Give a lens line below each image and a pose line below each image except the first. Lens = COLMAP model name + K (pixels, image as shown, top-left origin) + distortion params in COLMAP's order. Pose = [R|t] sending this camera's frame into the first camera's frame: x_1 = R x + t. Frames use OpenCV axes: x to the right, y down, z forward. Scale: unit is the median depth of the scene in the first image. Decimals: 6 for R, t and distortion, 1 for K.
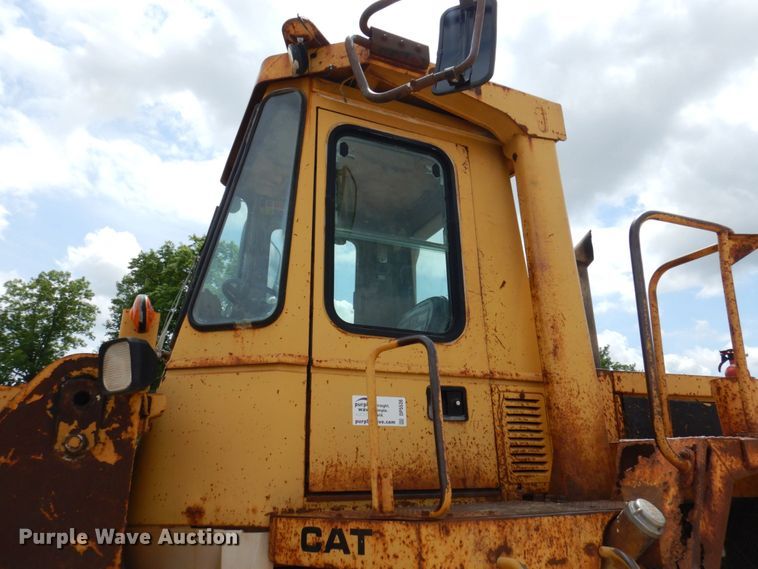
lens RADIAL K [[544.4, 0, 375.9], [0, 544.4, 283.2], [0, 0, 1]] dist [0.005837, -0.001853]
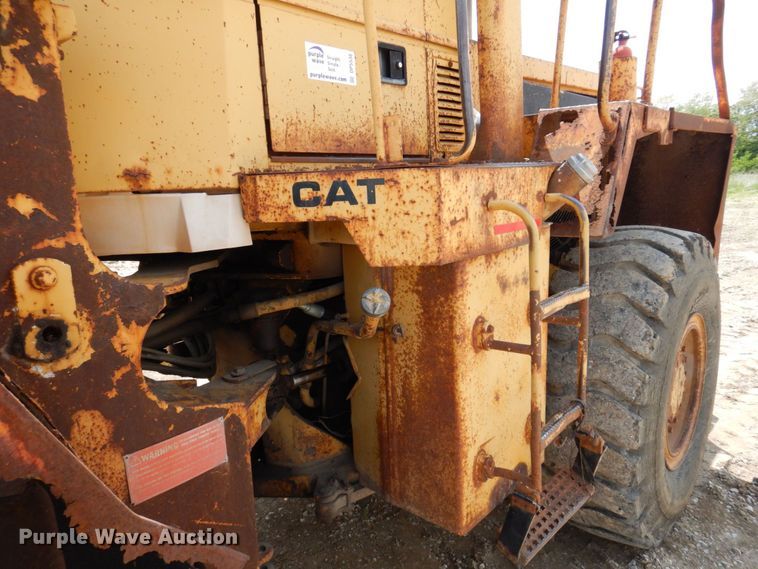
lens RADIAL K [[544.4, 0, 381.4], [0, 544.4, 287.4], [0, 0, 1]] dist [0.005837, -0.001853]
pose [[0.910310, -0.100739, 0.401481, -0.340008], [-0.110855, 0.875169, 0.470947, 0.144362], [-0.398806, -0.473214, 0.785507, 0.143049]]
